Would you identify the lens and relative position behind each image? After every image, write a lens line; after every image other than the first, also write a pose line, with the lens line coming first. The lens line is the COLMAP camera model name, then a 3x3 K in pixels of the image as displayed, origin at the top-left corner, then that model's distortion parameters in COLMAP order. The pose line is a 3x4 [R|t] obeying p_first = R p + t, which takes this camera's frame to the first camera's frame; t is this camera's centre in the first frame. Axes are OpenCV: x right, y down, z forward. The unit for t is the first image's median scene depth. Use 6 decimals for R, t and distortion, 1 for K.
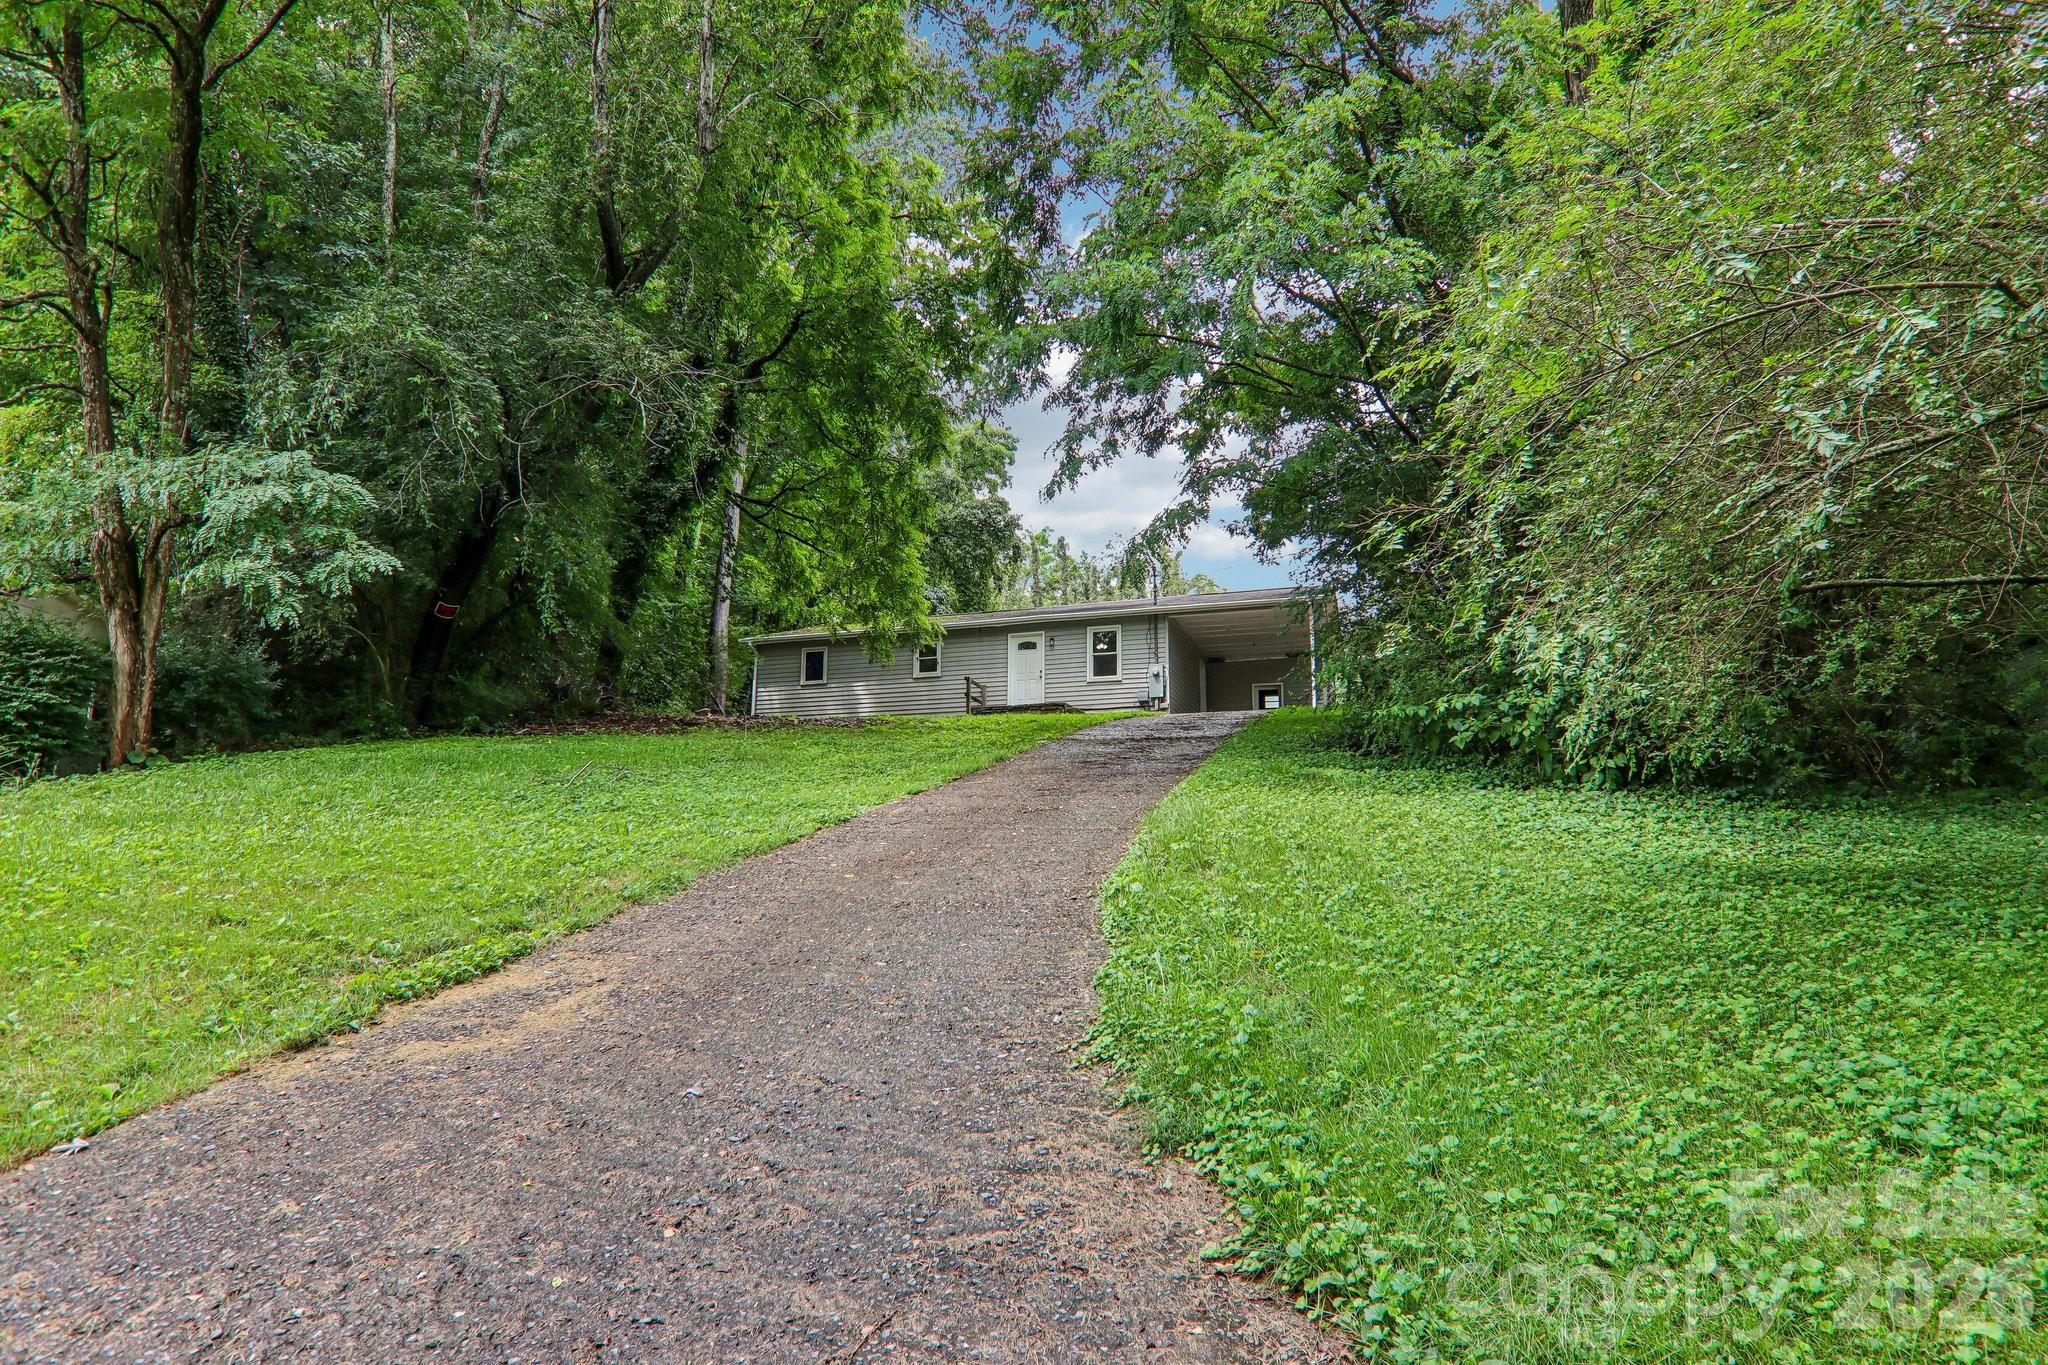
lens RADIAL K [[1133.2, 0, 1026.2], [0, 1133.2, 701.3], [0, 0, 1]] dist [0.005530, -0.020962]
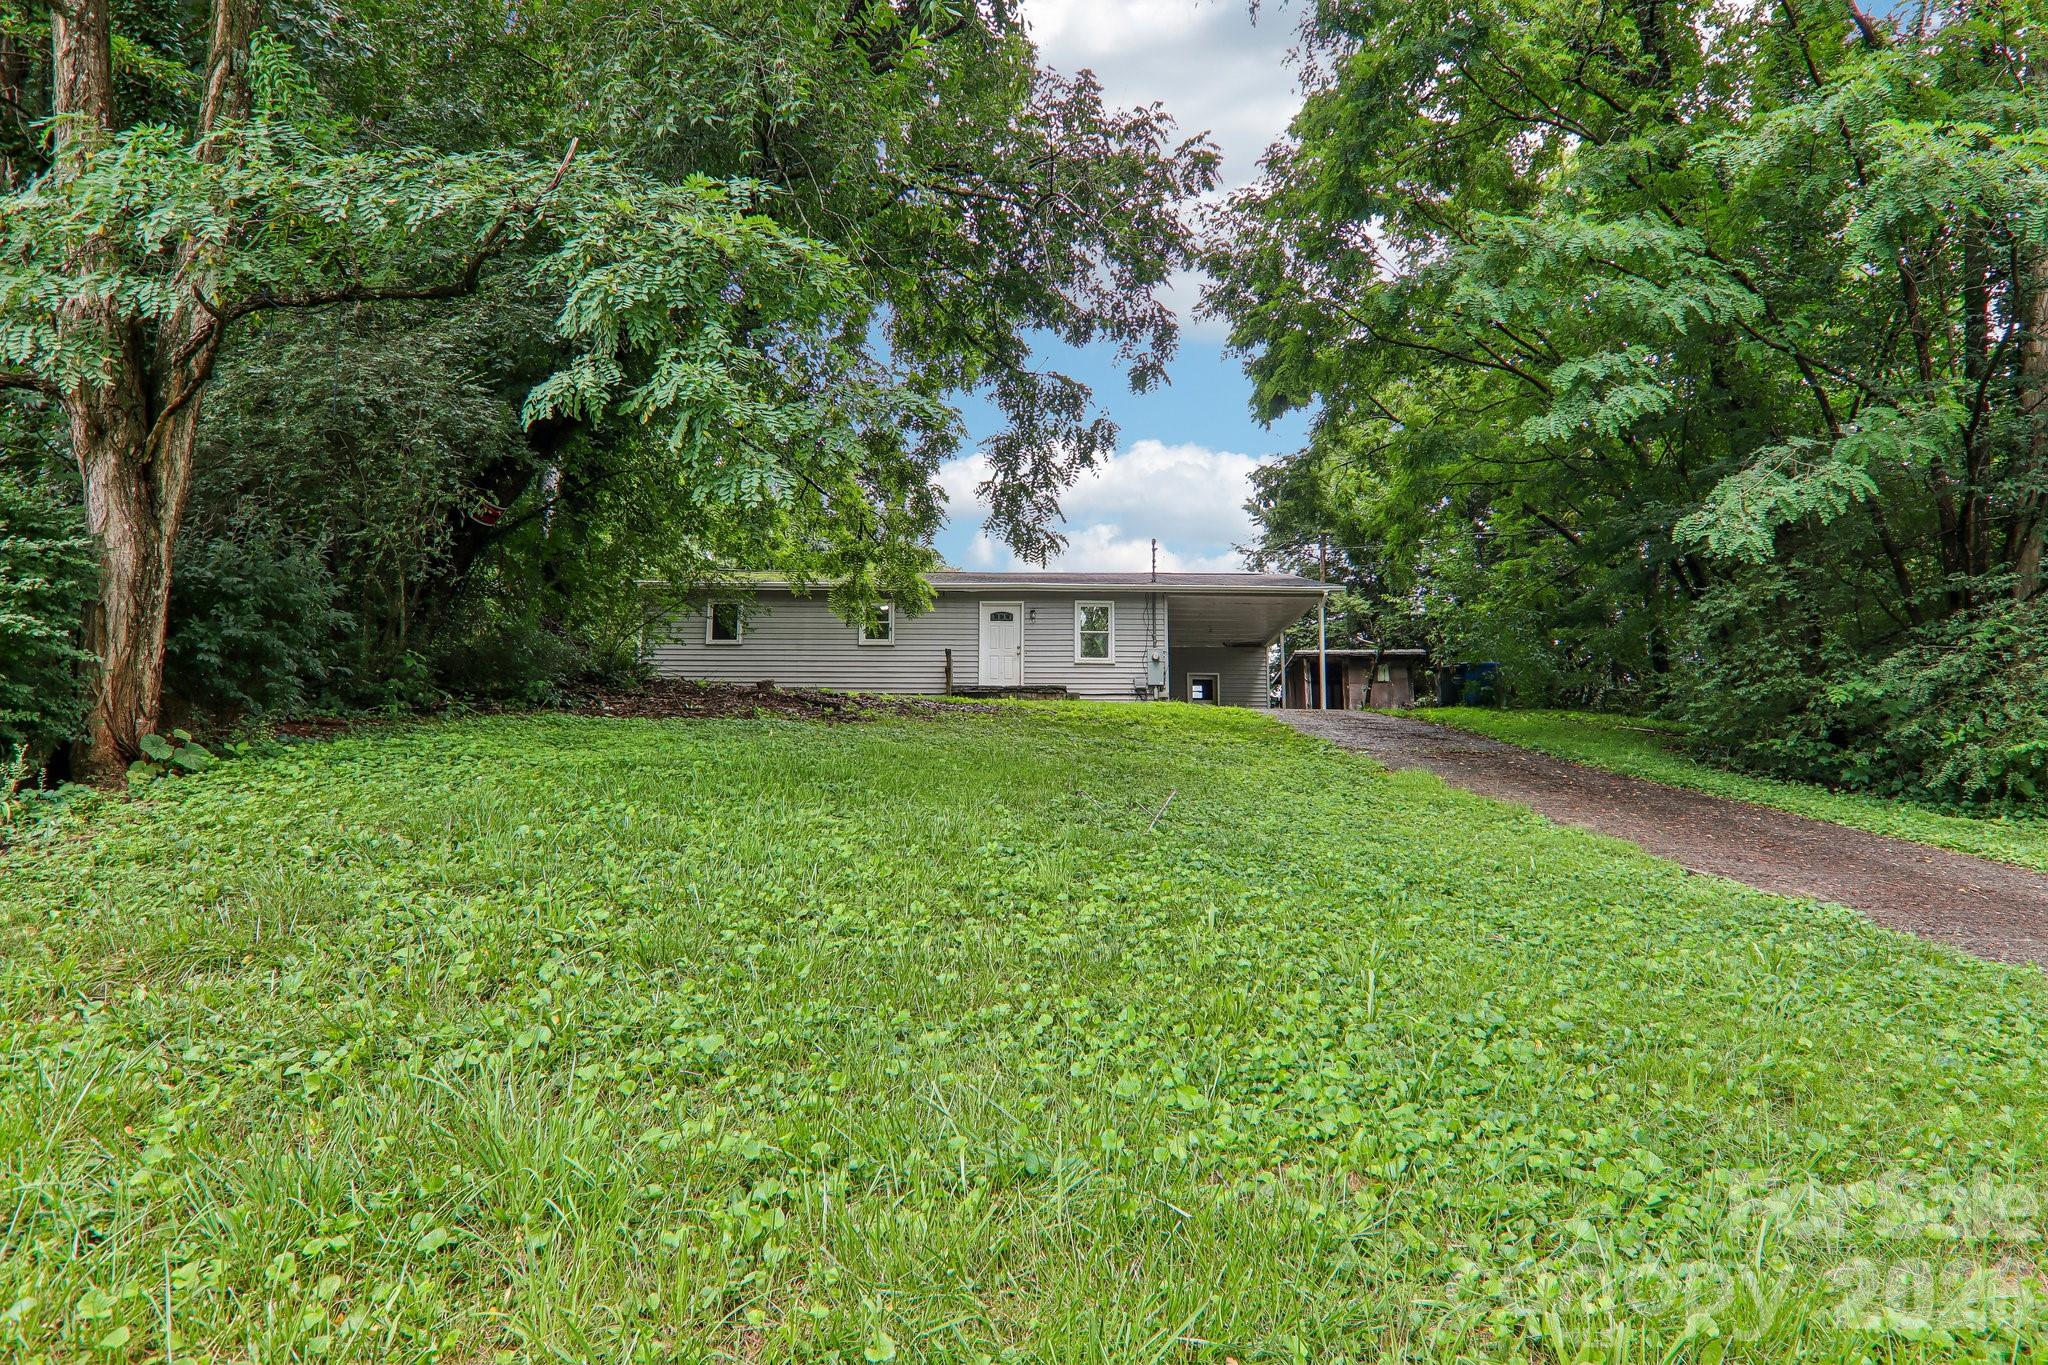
lens RADIAL K [[1133.2, 0, 1026.2], [0, 1133.2, 701.3], [0, 0, 1]] dist [0.005530, -0.020962]
pose [[0.951664, 0.048311, 0.303319, -0.543703], [-0.056548, 0.998230, 0.018427, -0.003110], [-0.301892, -0.034688, 0.952711, 0.377012]]
